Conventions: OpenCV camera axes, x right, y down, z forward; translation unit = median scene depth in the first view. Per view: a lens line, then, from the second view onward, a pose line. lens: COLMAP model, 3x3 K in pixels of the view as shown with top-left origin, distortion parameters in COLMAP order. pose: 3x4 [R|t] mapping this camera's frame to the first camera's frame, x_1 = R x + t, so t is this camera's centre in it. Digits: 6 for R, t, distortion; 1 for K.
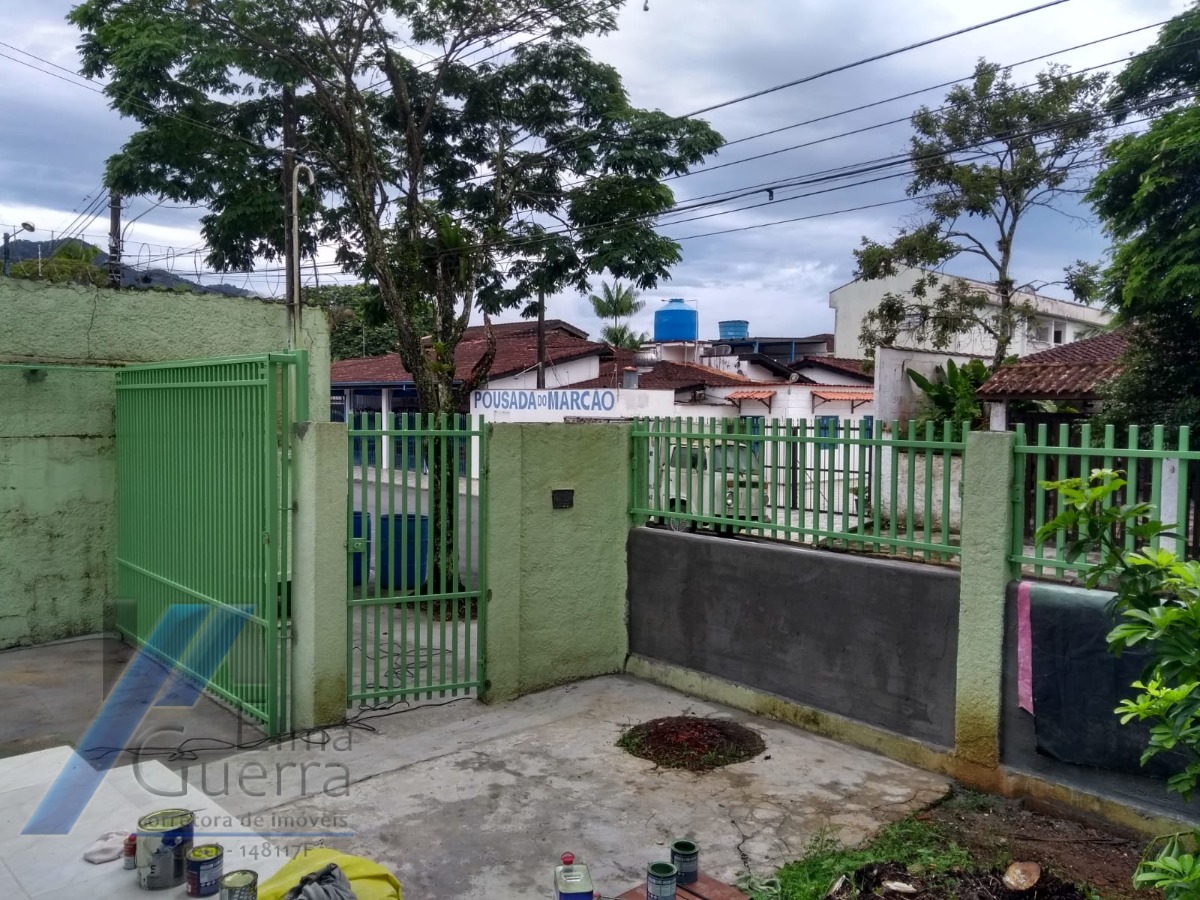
lens RADIAL K [[954.8, 0, 600.0], [0, 954.8, 450.0], [0, 0, 1]] dist [0.057935, -0.060626]
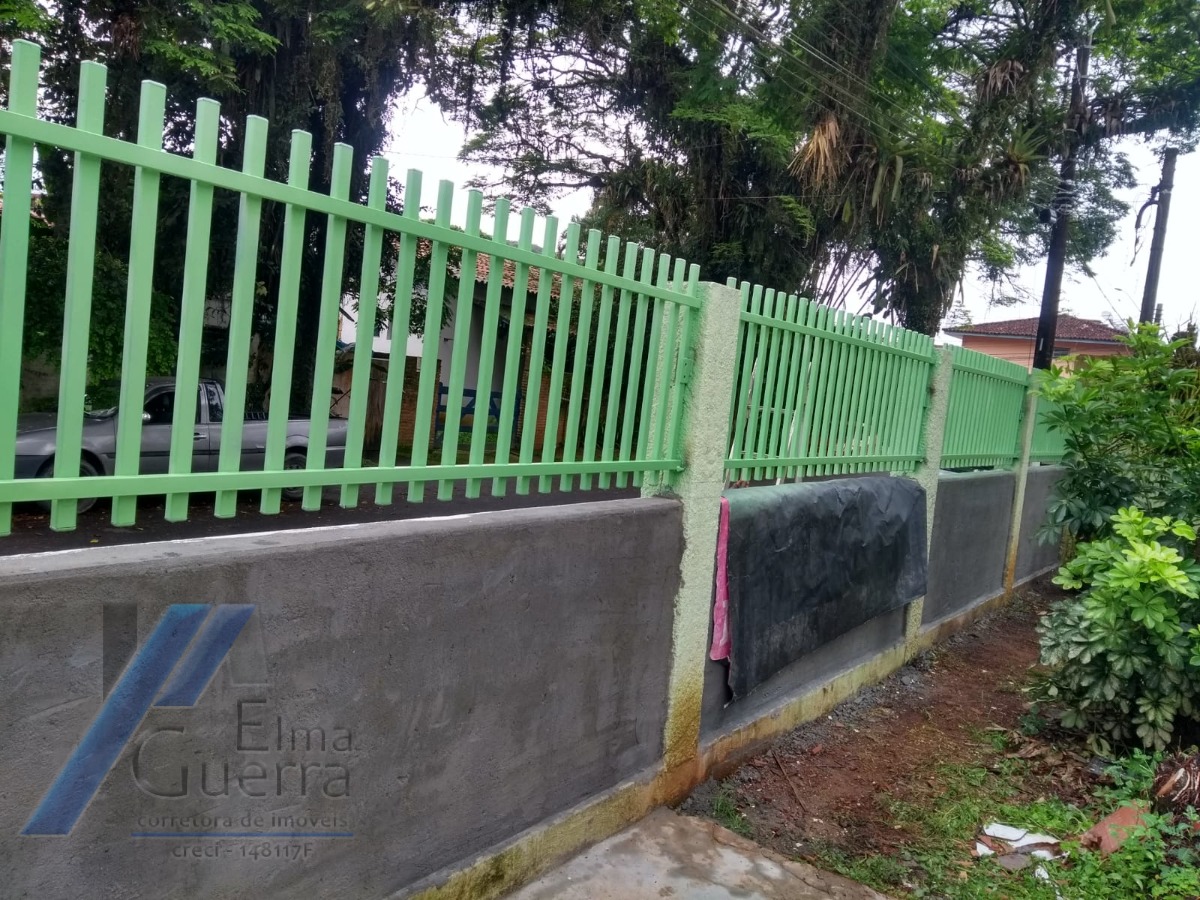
lens RADIAL K [[954.8, 0, 600.0], [0, 954.8, 450.0], [0, 0, 1]] dist [0.057935, -0.060626]
pose [[-0.209592, -0.128970, 0.969246, -0.218595], [-0.074704, 0.990478, 0.115641, 0.026112], [-0.974931, -0.048169, -0.217231, 1.131917]]
